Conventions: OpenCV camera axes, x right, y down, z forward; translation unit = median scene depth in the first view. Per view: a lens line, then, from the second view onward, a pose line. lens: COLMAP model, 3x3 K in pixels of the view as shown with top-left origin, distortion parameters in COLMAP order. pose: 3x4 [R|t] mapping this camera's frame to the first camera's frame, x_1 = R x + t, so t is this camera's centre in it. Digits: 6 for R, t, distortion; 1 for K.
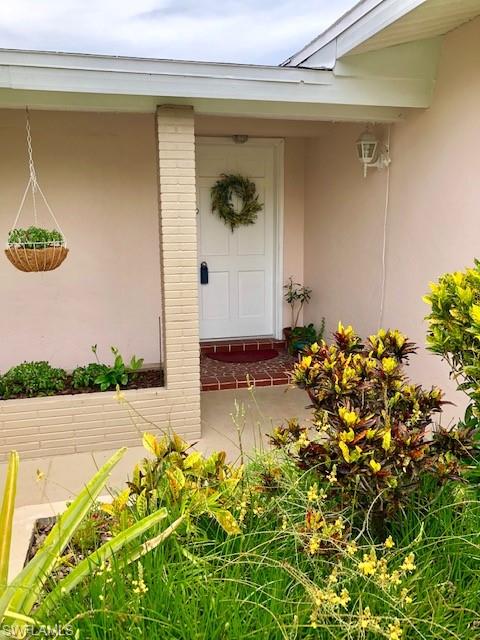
lens RADIAL K [[527.9, 0, 243.2], [0, 527.9, 322.9], [0, 0, 1]] dist [0.003257, -0.006584]
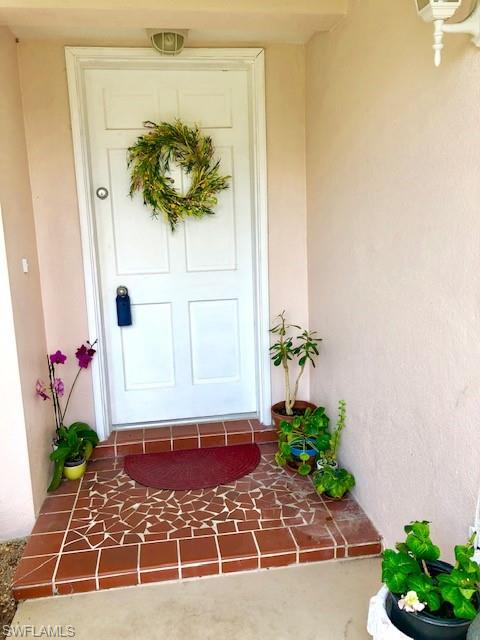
lens RADIAL K [[538.1, 0, 240.0], [0, 538.1, 320.0], [0, 0, 1]] dist [0.005465, 0.000471]
pose [[0.996408, -0.011993, -0.083825, 0.093707], [0.011986, 0.999928, -0.000593, -0.080069], [0.083826, -0.000414, 0.996480, 0.459736]]
